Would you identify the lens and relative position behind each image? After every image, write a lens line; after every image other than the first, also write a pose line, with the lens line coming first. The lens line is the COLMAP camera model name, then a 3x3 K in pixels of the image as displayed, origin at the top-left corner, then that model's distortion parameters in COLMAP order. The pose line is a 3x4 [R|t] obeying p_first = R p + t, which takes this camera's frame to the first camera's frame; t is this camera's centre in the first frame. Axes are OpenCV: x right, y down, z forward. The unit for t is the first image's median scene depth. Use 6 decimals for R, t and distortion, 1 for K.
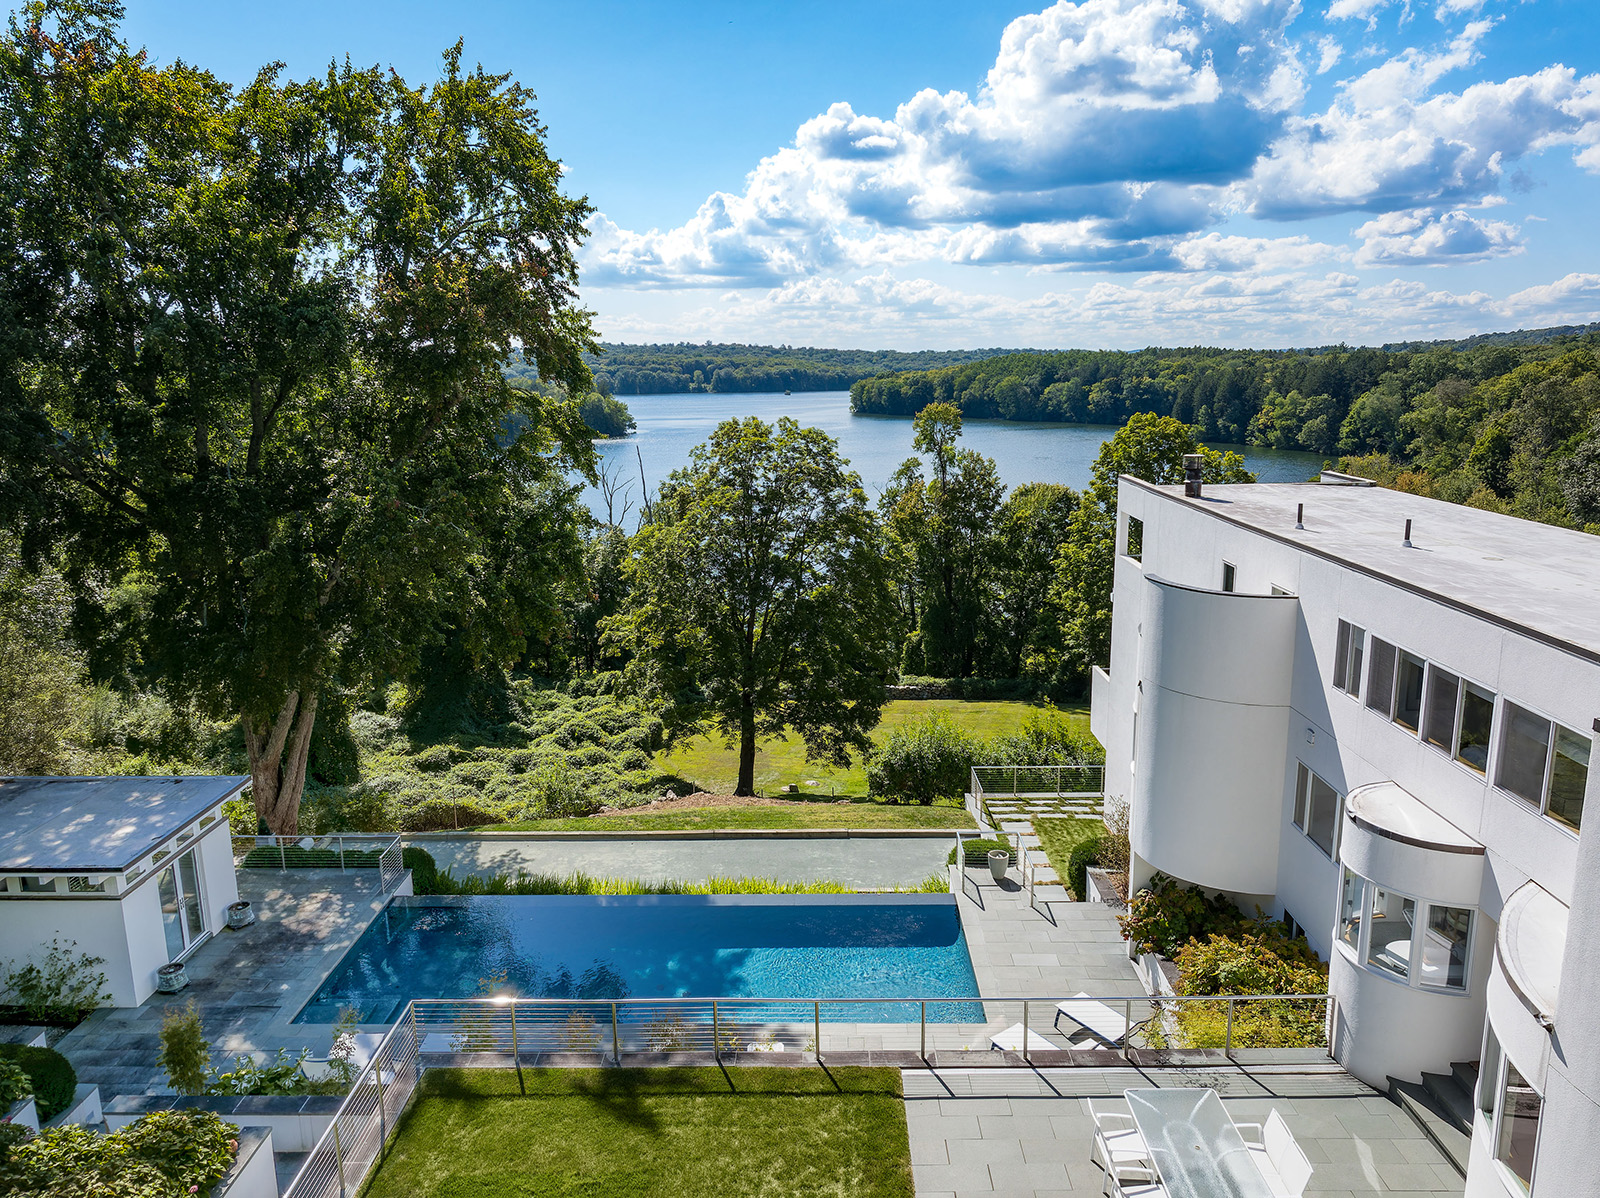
lens RADIAL K [[1109.7, 0, 805.3], [0, 1109.7, 594.7], [0, 0, 1]] dist [0.006219, -0.001931]
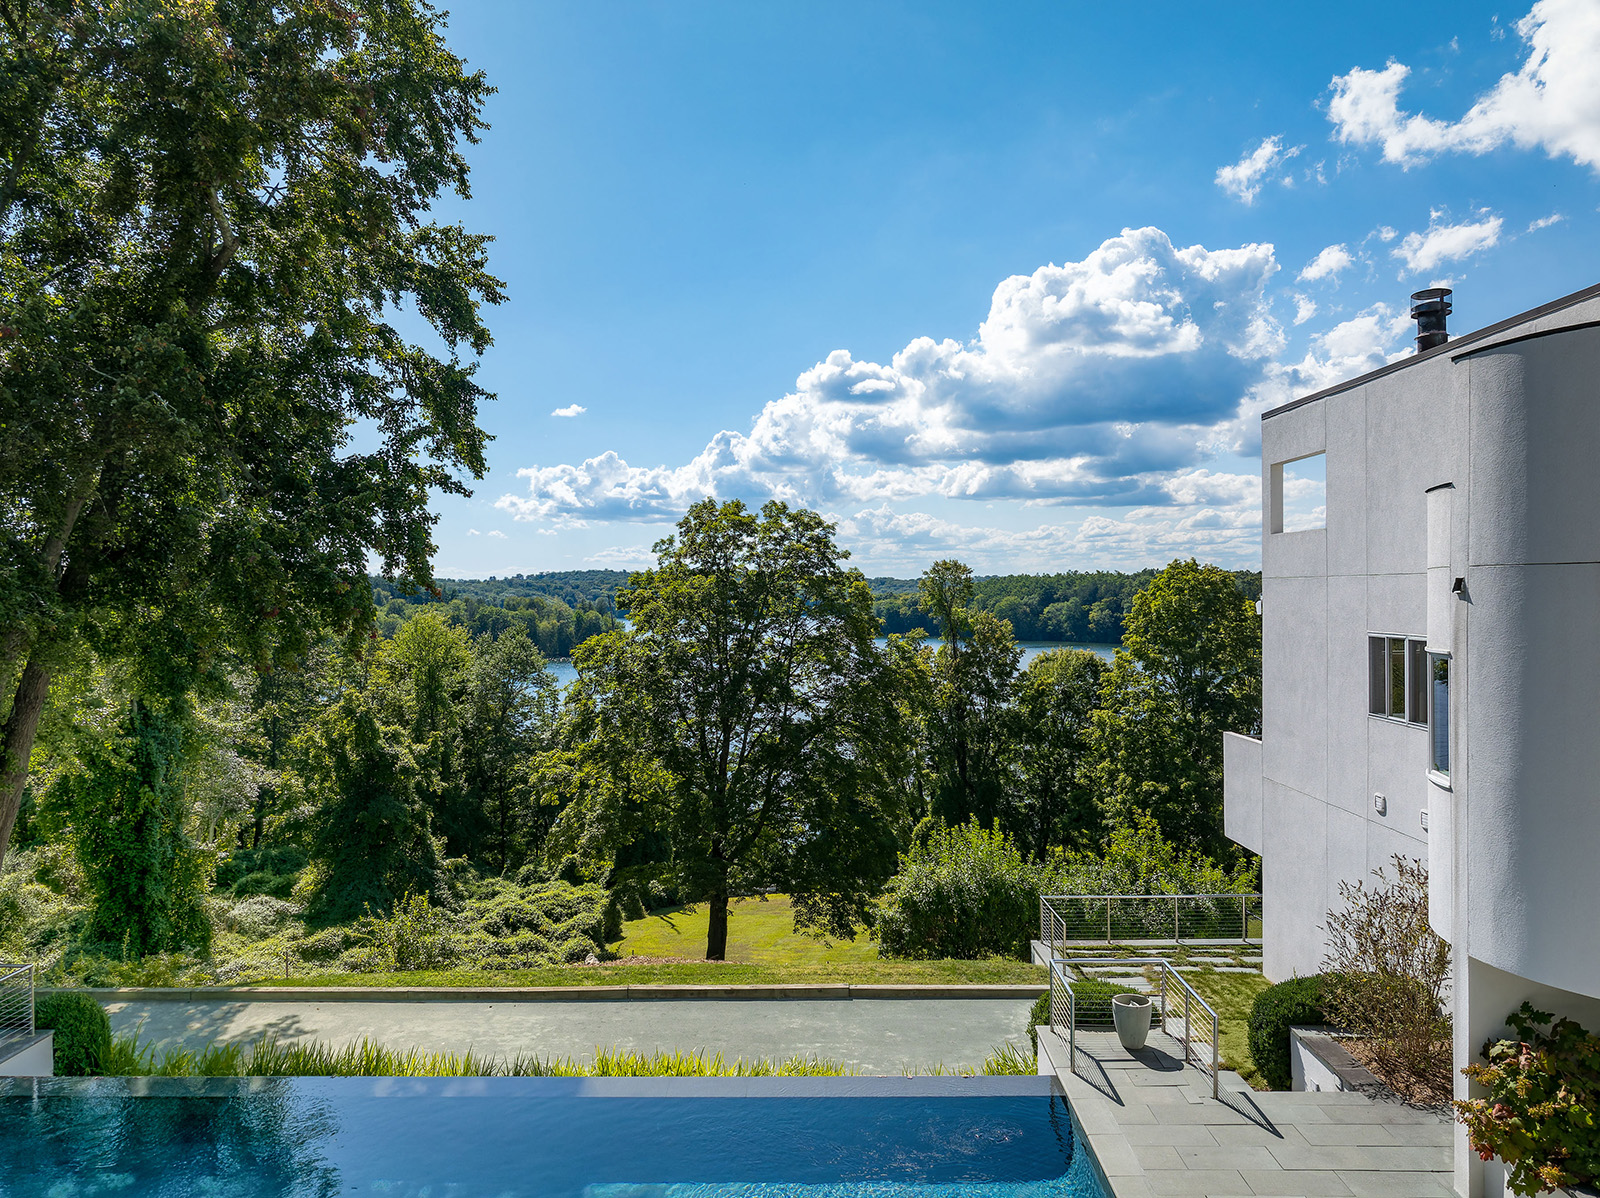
lens RADIAL K [[1114.8, 0, 797.9], [0, 1114.8, 620.3], [0, 0, 1]] dist [-0.005446, 0.000161]
pose [[0.999982, 0.000818, -0.005914, 0.005079], [-0.001871, 0.983609, -0.180306, 0.046728], [0.005670, 0.180314, 0.983593, 0.136496]]
